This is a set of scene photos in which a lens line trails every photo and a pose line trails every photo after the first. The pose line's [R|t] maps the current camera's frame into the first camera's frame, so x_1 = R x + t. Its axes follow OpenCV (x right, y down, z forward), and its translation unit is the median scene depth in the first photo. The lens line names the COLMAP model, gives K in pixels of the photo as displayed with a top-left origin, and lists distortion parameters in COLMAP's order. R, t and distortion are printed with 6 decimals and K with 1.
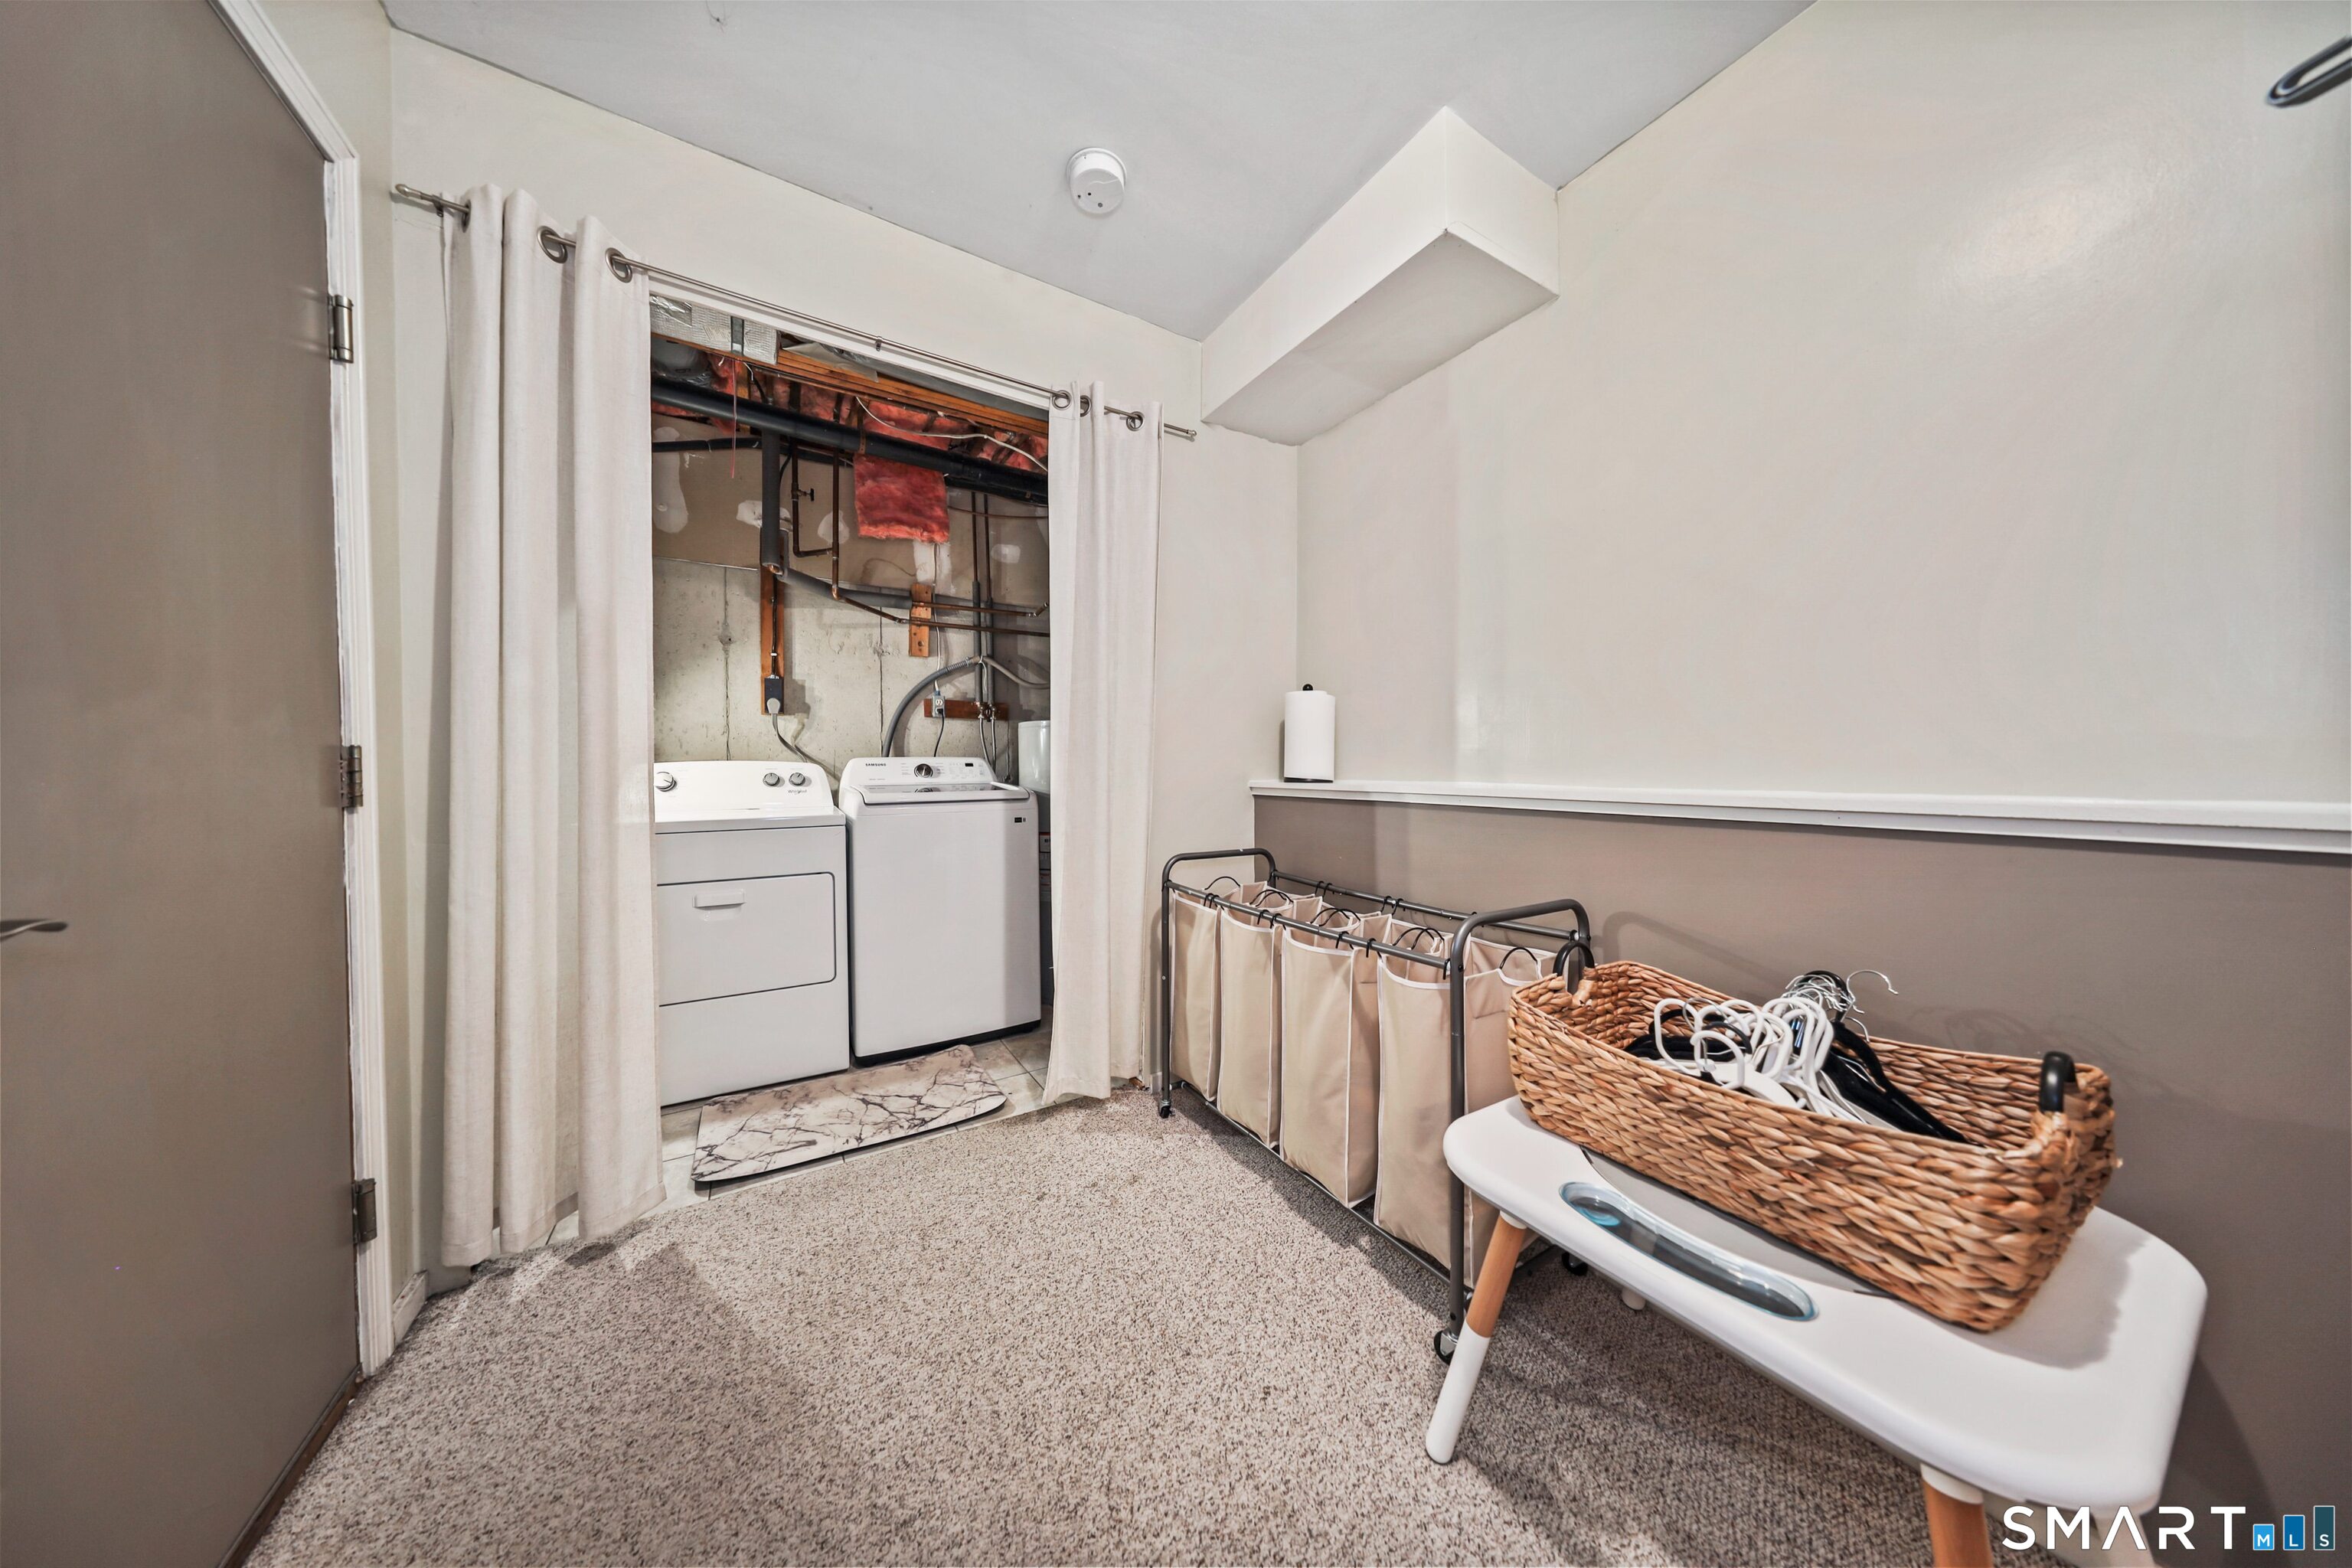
lens RADIAL K [[679.7, 0, 1153.3], [0, 679.7, 783.9], [0, 0, 1]] dist [0.000010, -0.000024]
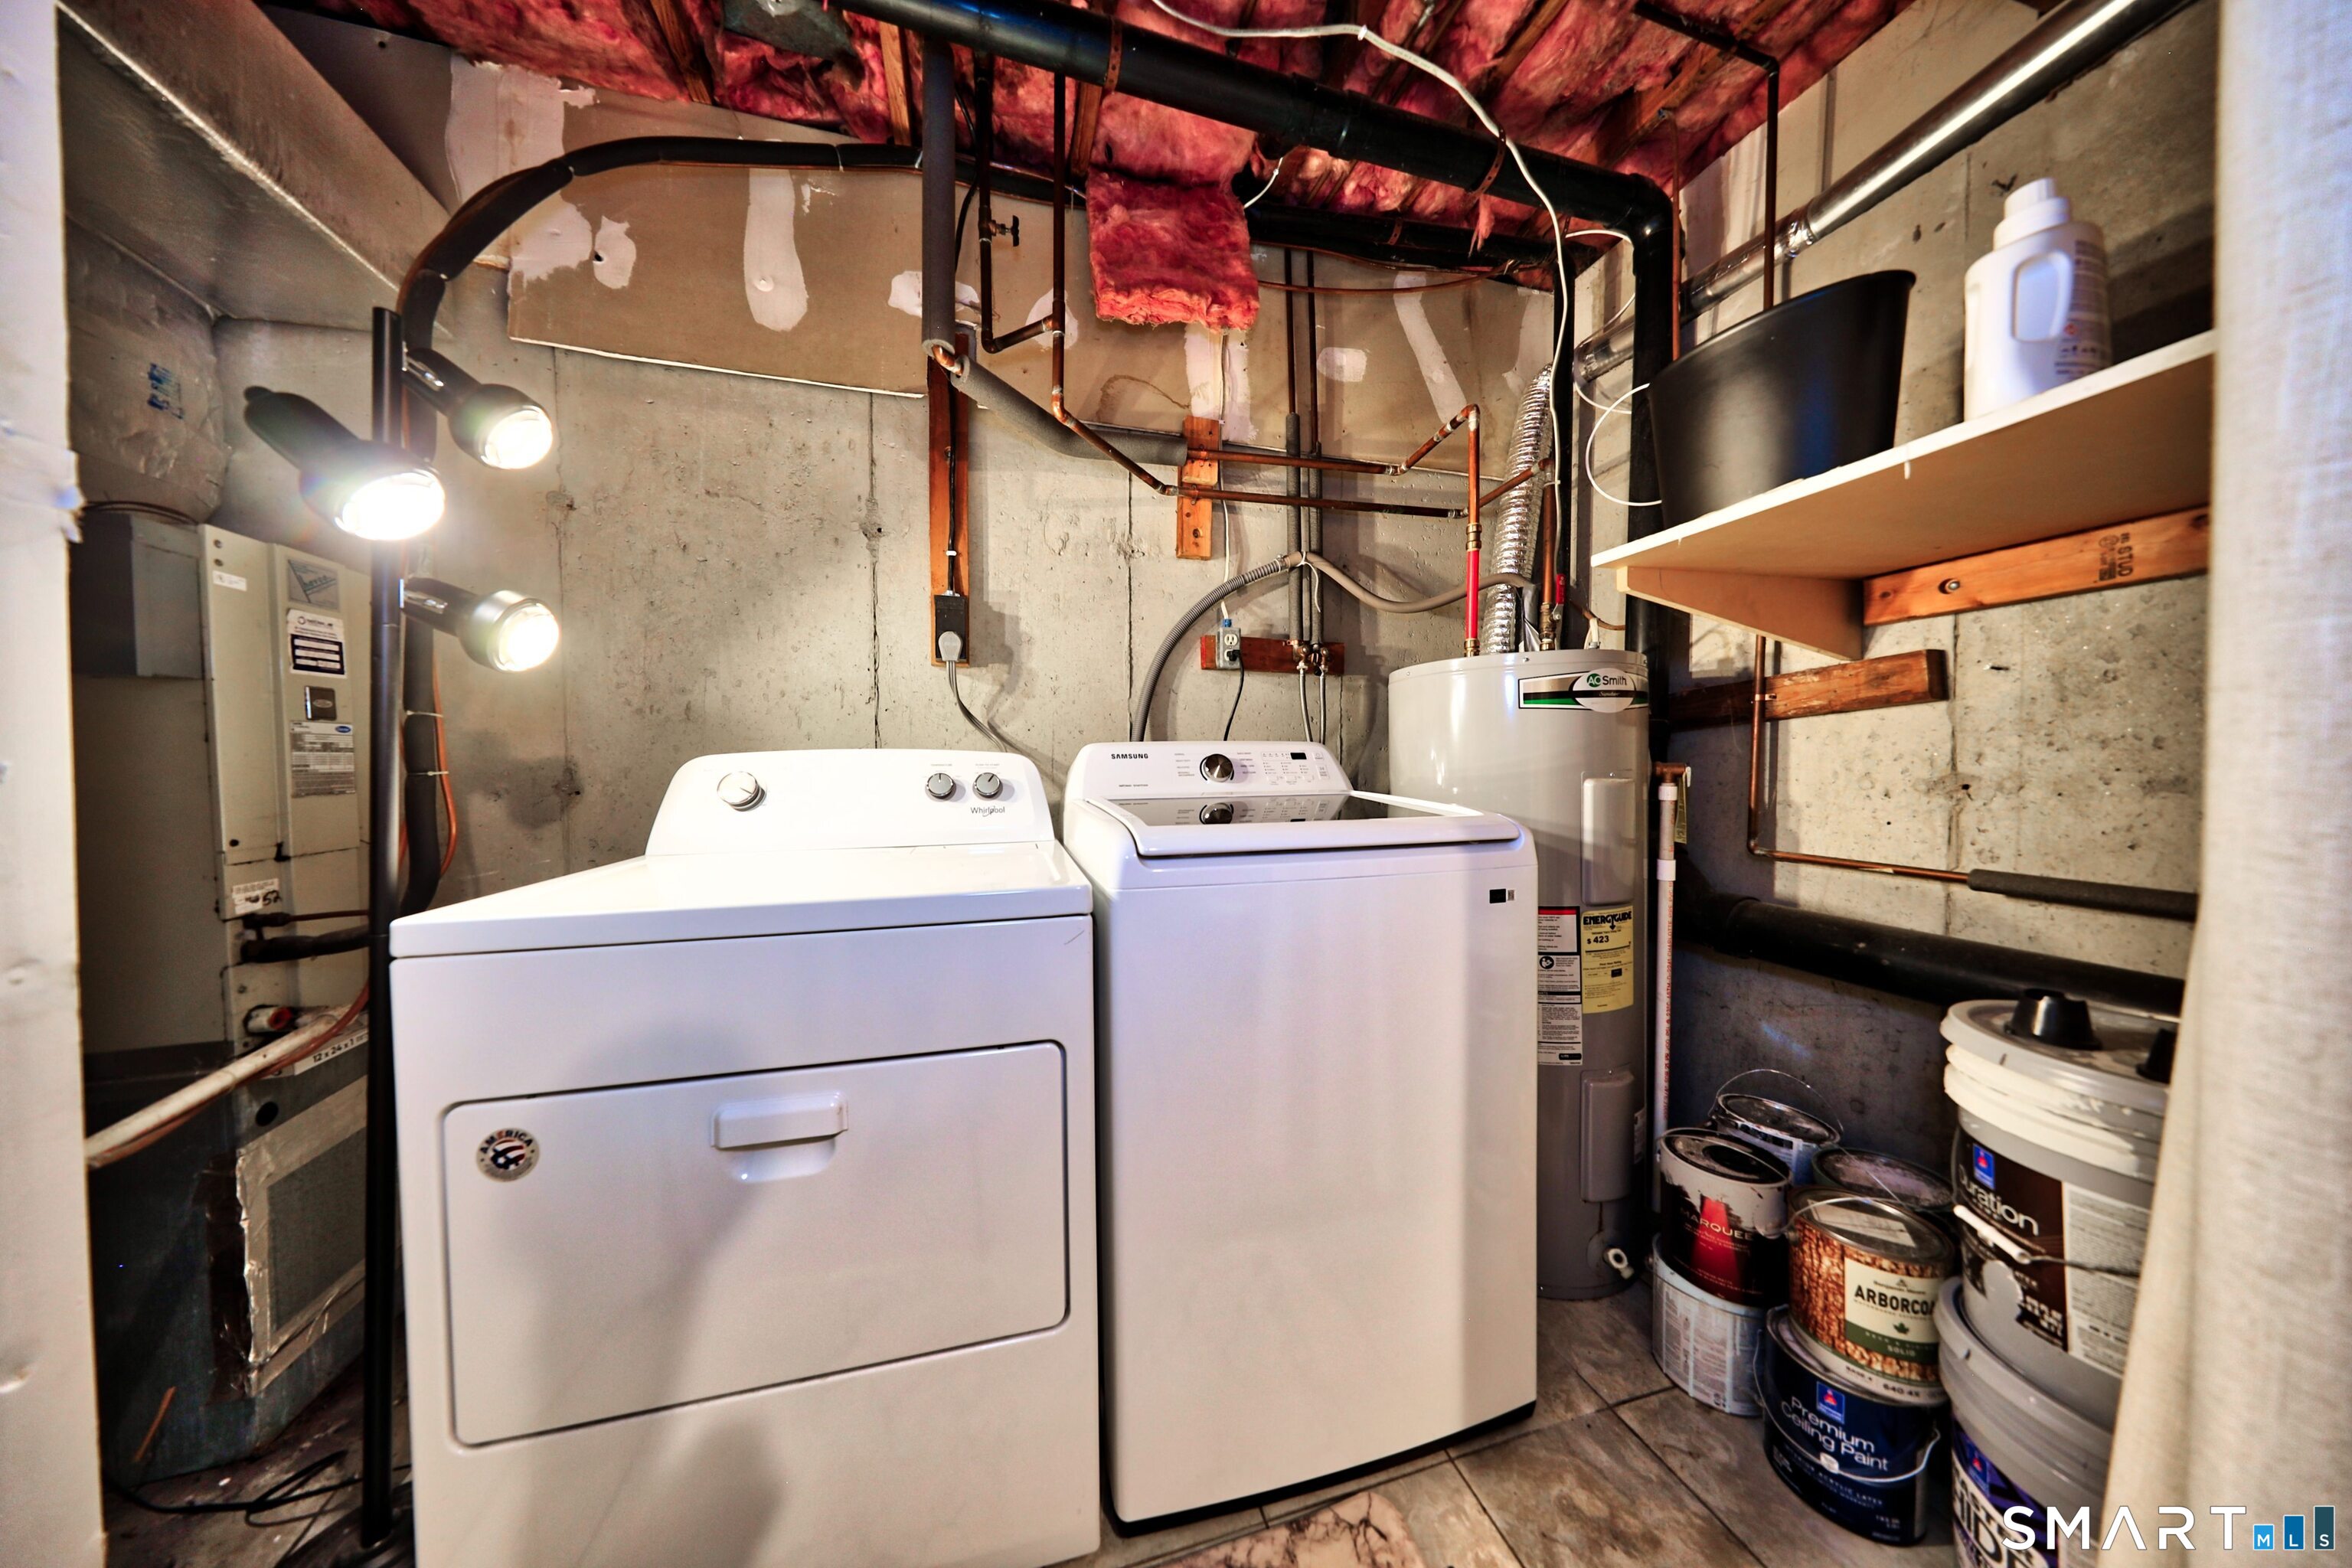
lens RADIAL K [[679.7, 0, 1153.3], [0, 679.7, 783.9], [0, 0, 1]] dist [0.000010, -0.000024]
pose [[0.963895, 0.005768, -0.266220, -0.245451], [-0.002606, 0.999922, 0.012228, -0.013008], [0.266270, -0.011092, 0.963835, 0.494232]]
